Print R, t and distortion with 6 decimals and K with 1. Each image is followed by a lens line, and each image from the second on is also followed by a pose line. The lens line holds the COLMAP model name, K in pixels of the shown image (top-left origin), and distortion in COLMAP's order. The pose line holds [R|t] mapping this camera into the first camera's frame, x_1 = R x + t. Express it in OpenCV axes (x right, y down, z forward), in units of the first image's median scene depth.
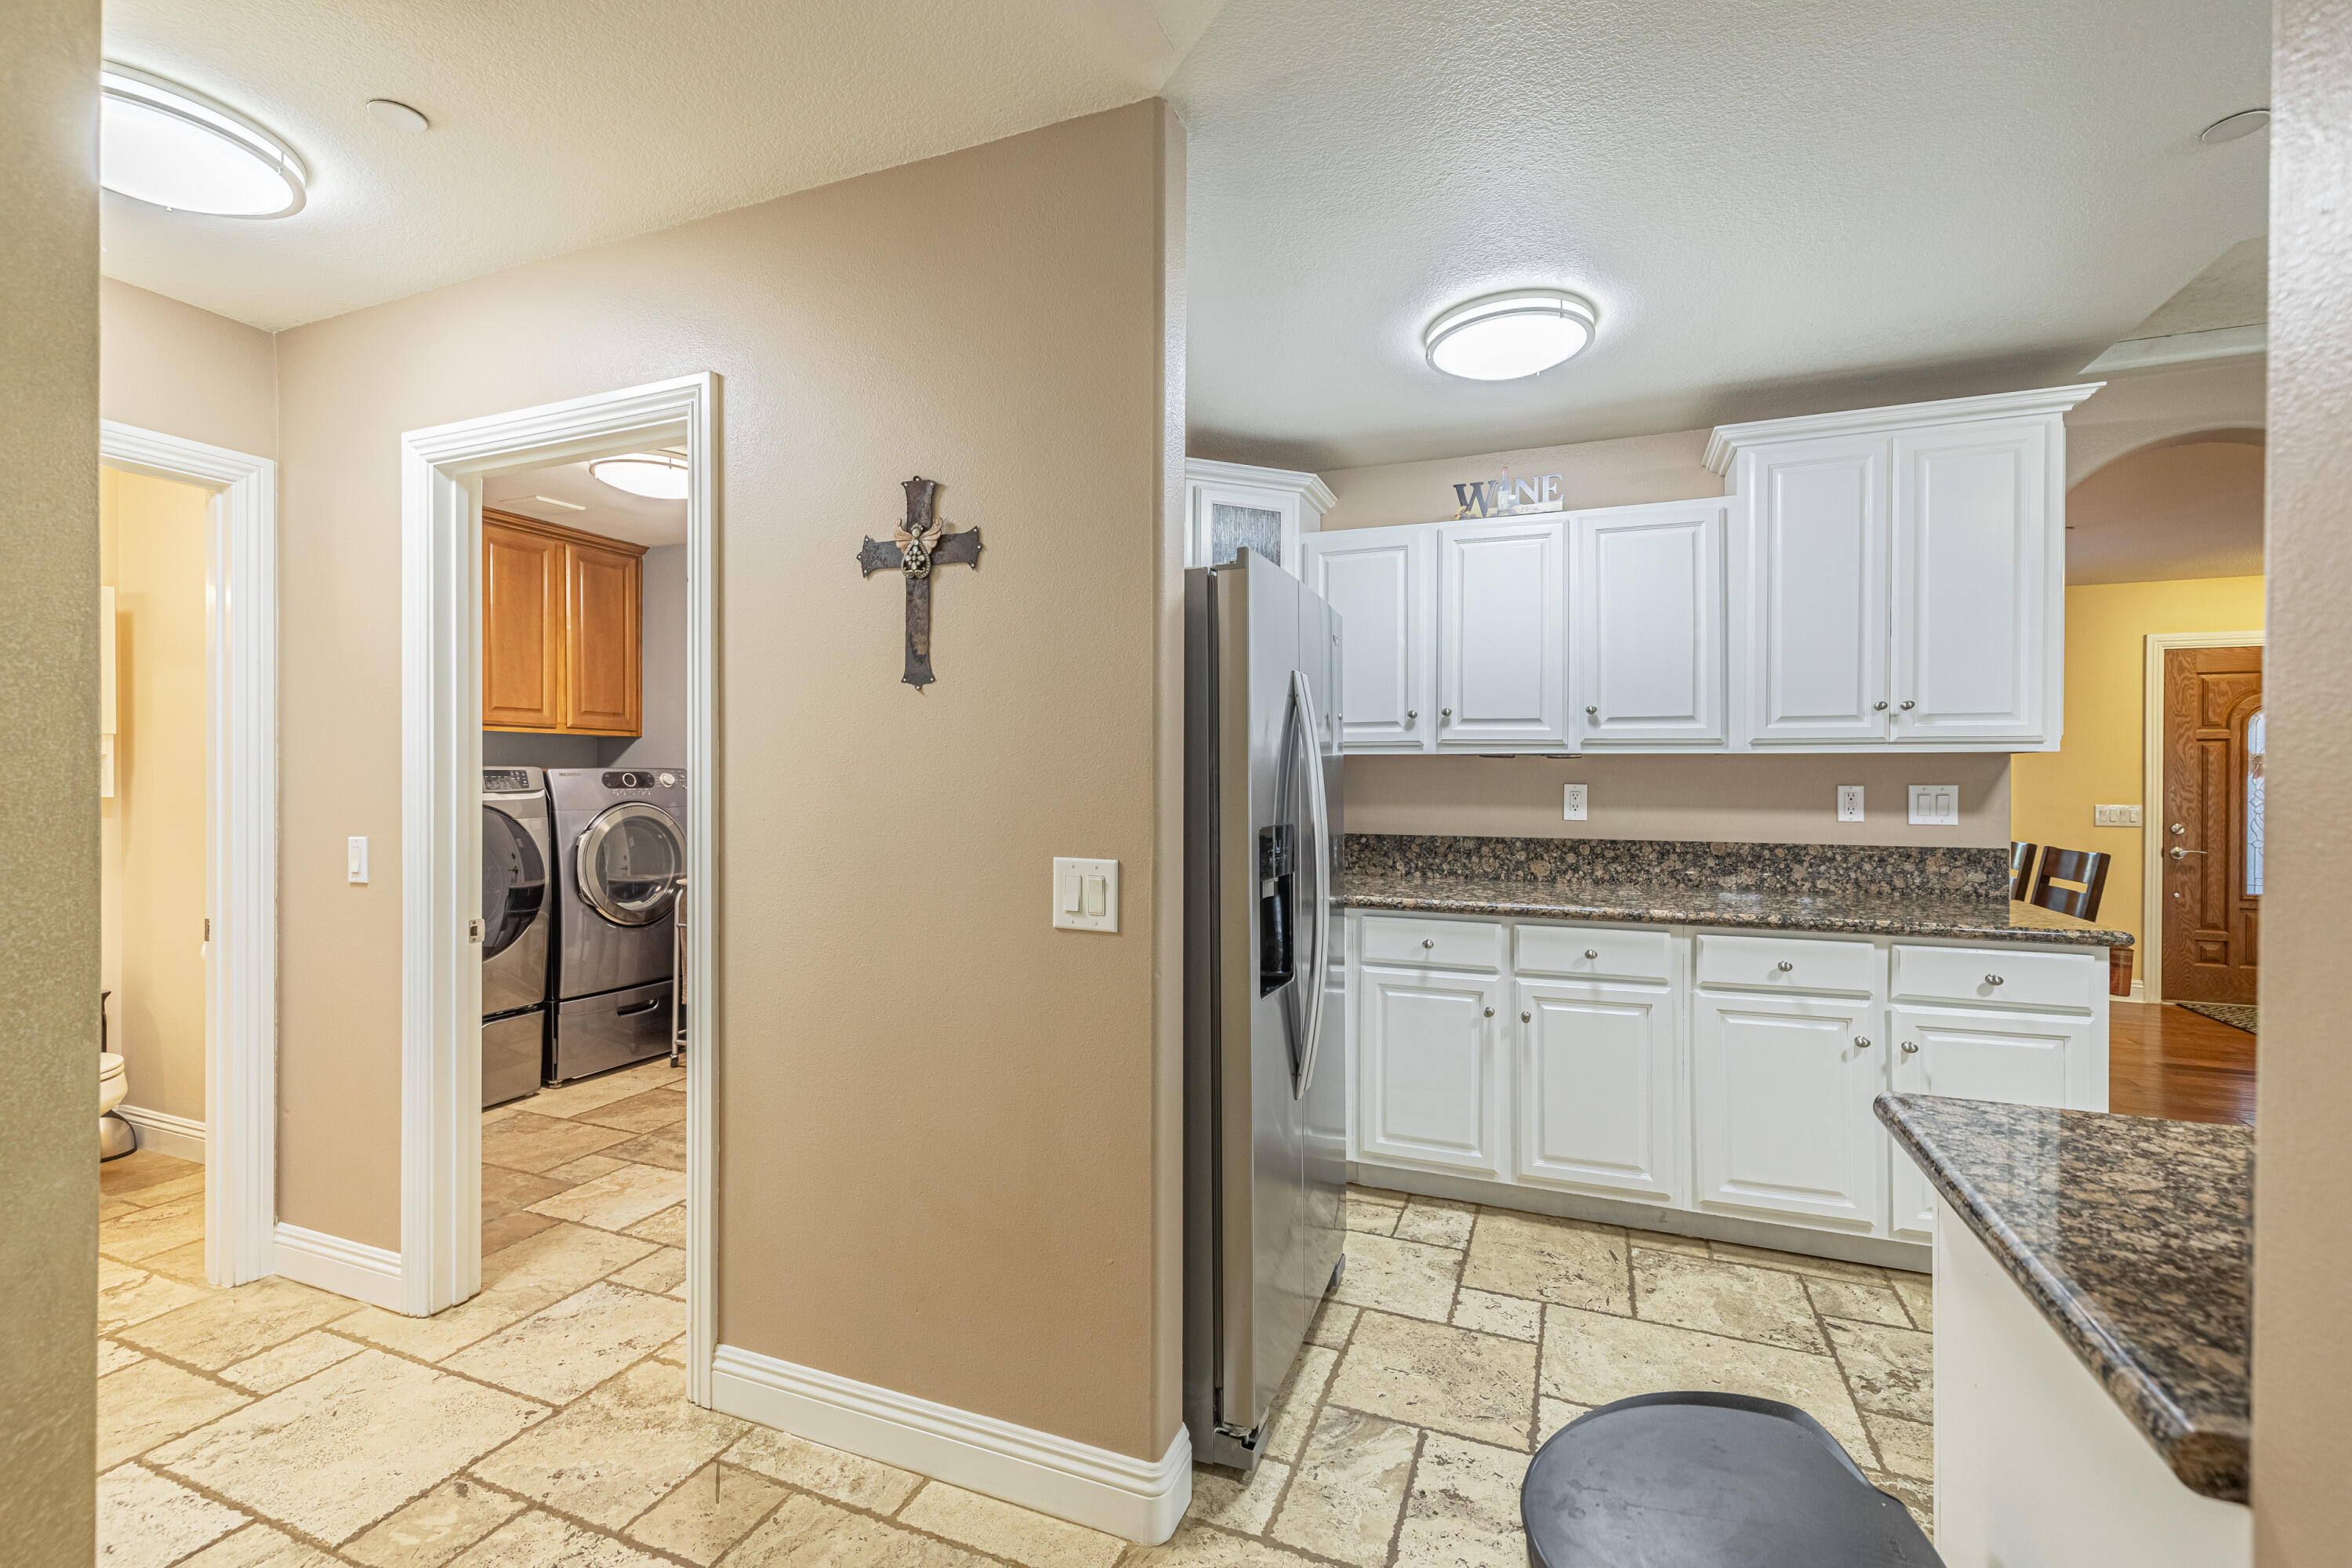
lens RADIAL K [[1009.0, 0, 1176.9], [0, 1009.0, 783.0], [0, 0, 1]] dist [0.004310, -0.000553]
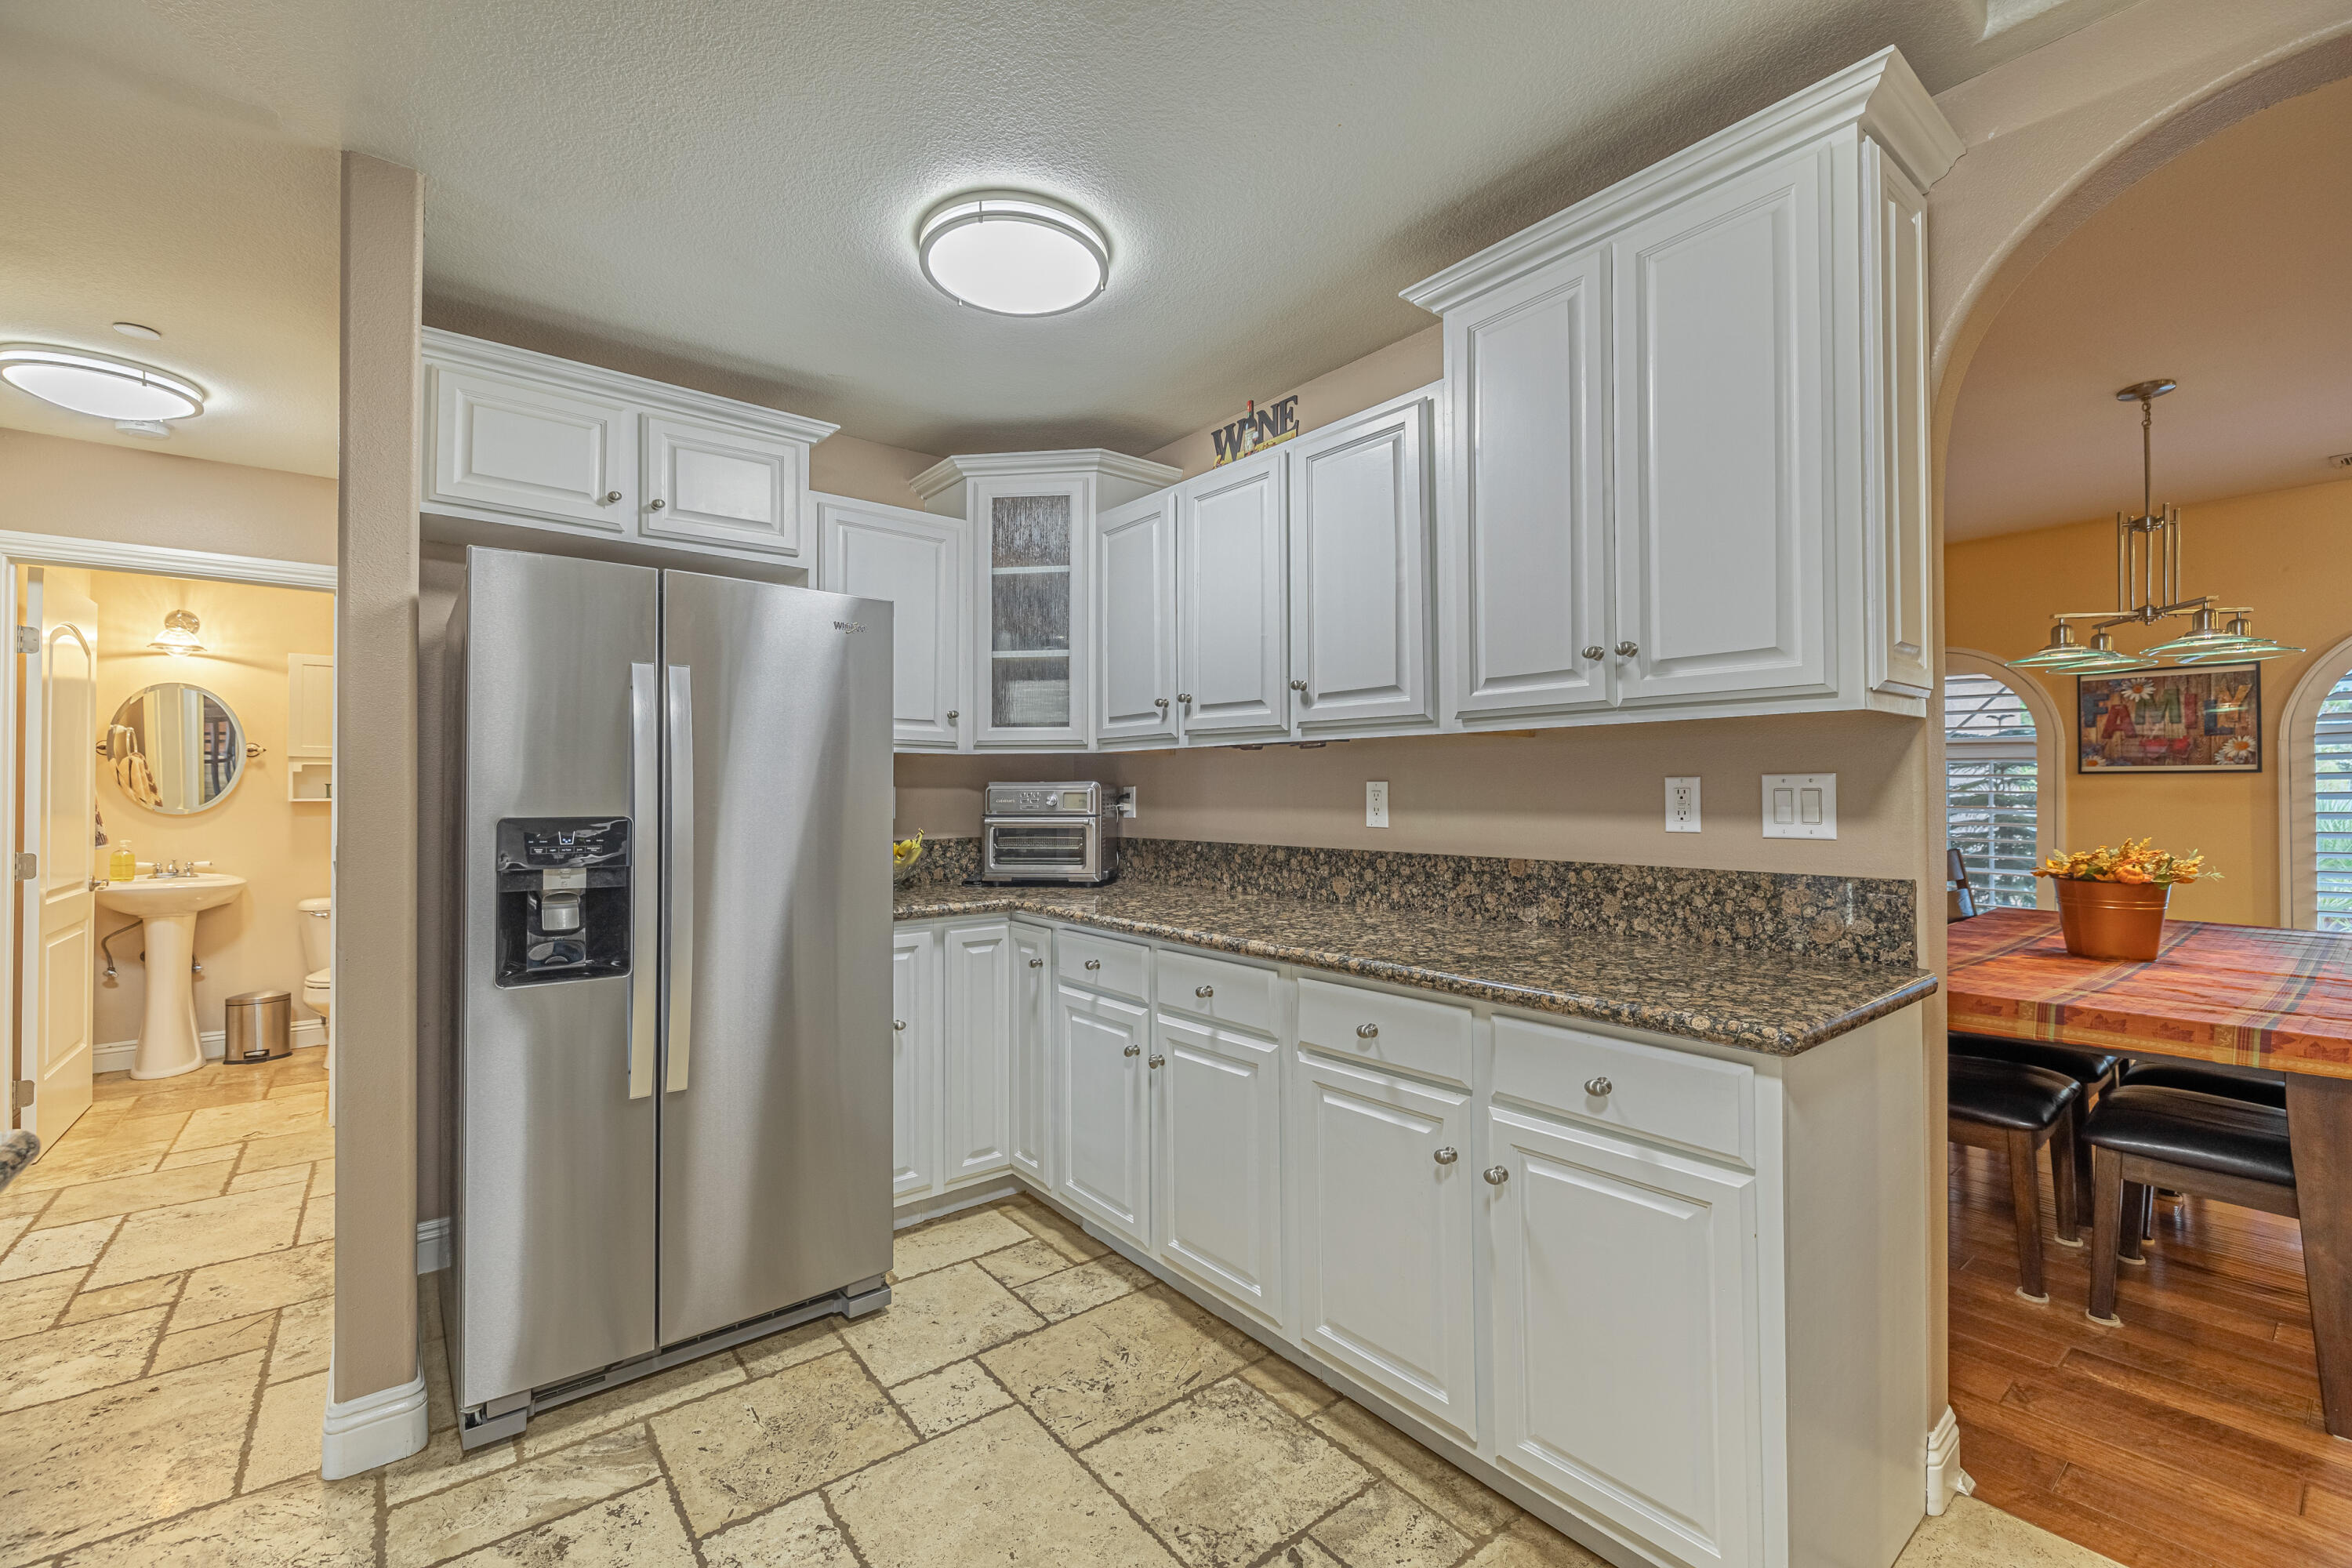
lens RADIAL K [[978.4, 0, 1179.6], [0, 978.4, 783.9], [0, 0, 1]] dist [-0.000236, -0.000046]
pose [[0.871261, -0.009649, -0.490725, 0.702674], [0.001572, 0.999856, -0.016870, 0.017358], [0.490817, 0.013927, 0.871151, 0.288118]]
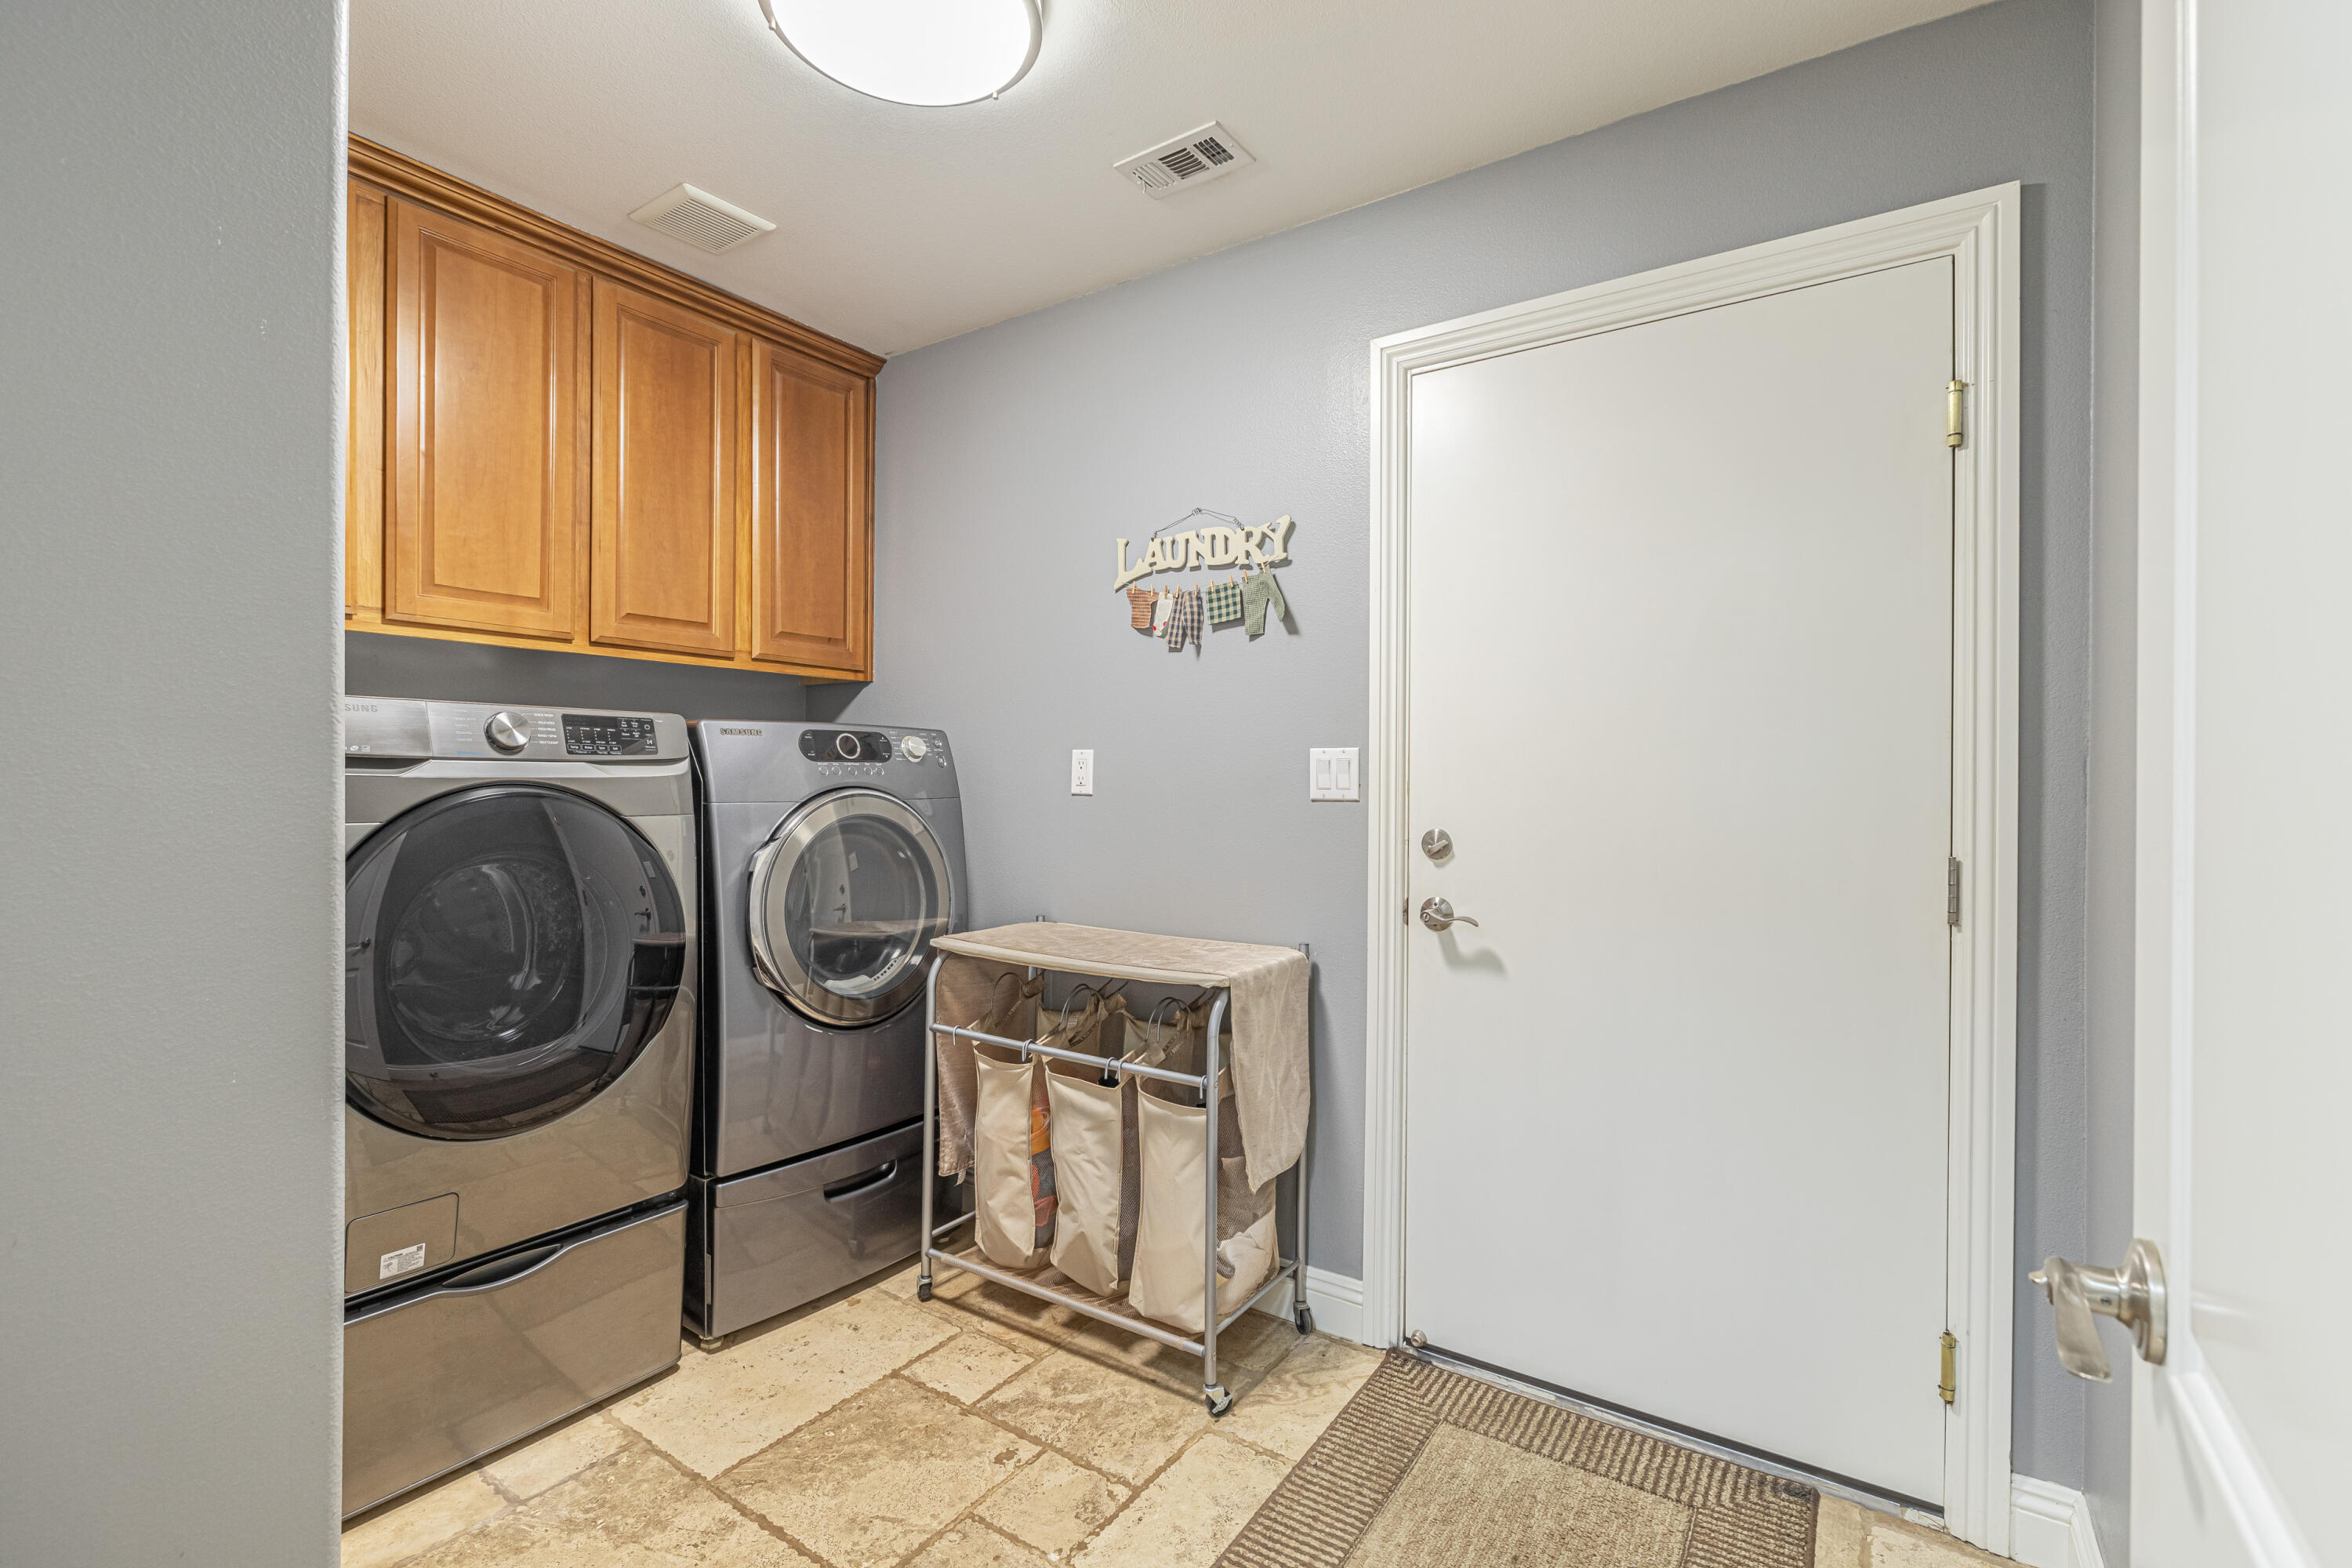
lens RADIAL K [[1069.4, 0, 1182.7], [0, 1069.4, 781.4], [0, 0, 1]] dist [-0.015850, 0.000078]
pose [[0.977834, 0.002972, -0.209361, -0.367164], [-0.004262, 0.999975, -0.005711, 0.025771], [0.209339, 0.006477, 0.977822, 0.709426]]
